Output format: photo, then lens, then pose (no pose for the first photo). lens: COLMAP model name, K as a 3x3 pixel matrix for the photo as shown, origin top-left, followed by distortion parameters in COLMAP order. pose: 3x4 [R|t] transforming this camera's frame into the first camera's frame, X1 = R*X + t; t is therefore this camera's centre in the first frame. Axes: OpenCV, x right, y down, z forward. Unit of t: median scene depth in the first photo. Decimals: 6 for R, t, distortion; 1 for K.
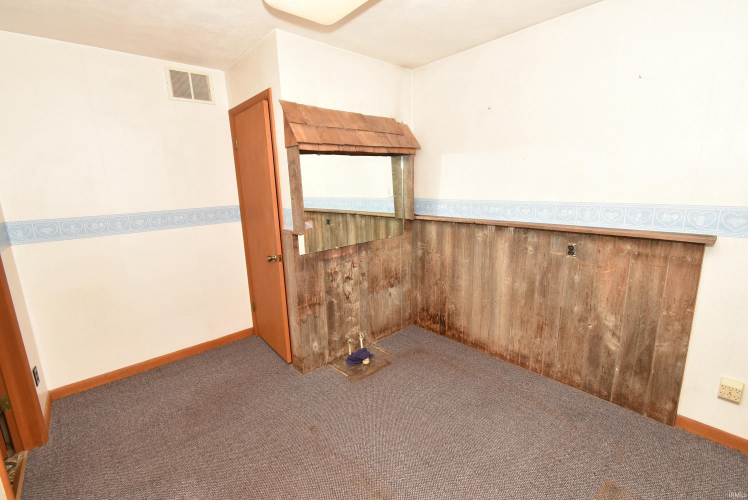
lens RADIAL K [[335.6, 0, 373.7], [0, 335.6, 251.8], [0, 0, 1]] dist [0.006824, -0.003743]
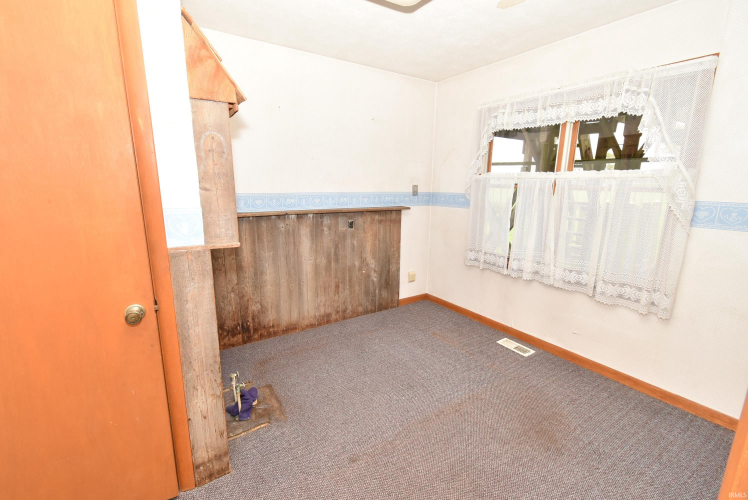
lens RADIAL K [[335.6, 0, 376.7], [0, 335.6, 252.2], [0, 0, 1]] dist [0.006824, -0.003743]
pose [[0.135497, -0.181405, 0.974029, -0.715230], [0.186205, 0.970240, 0.154796, -0.080426], [-0.973123, 0.160395, 0.165243, 0.567383]]
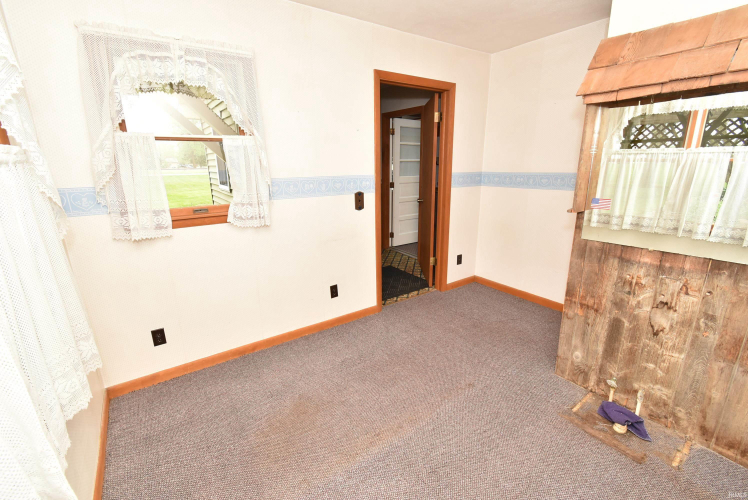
lens RADIAL K [[335.6, 0, 370.0], [0, 335.6, 250.5], [0, 0, 1]] dist [0.006824, -0.003743]
pose [[-0.142500, 0.291253, -0.945973, 0.592350], [-0.173529, 0.933573, 0.313575, -0.121723], [0.974465, 0.208839, -0.082493, 0.539534]]
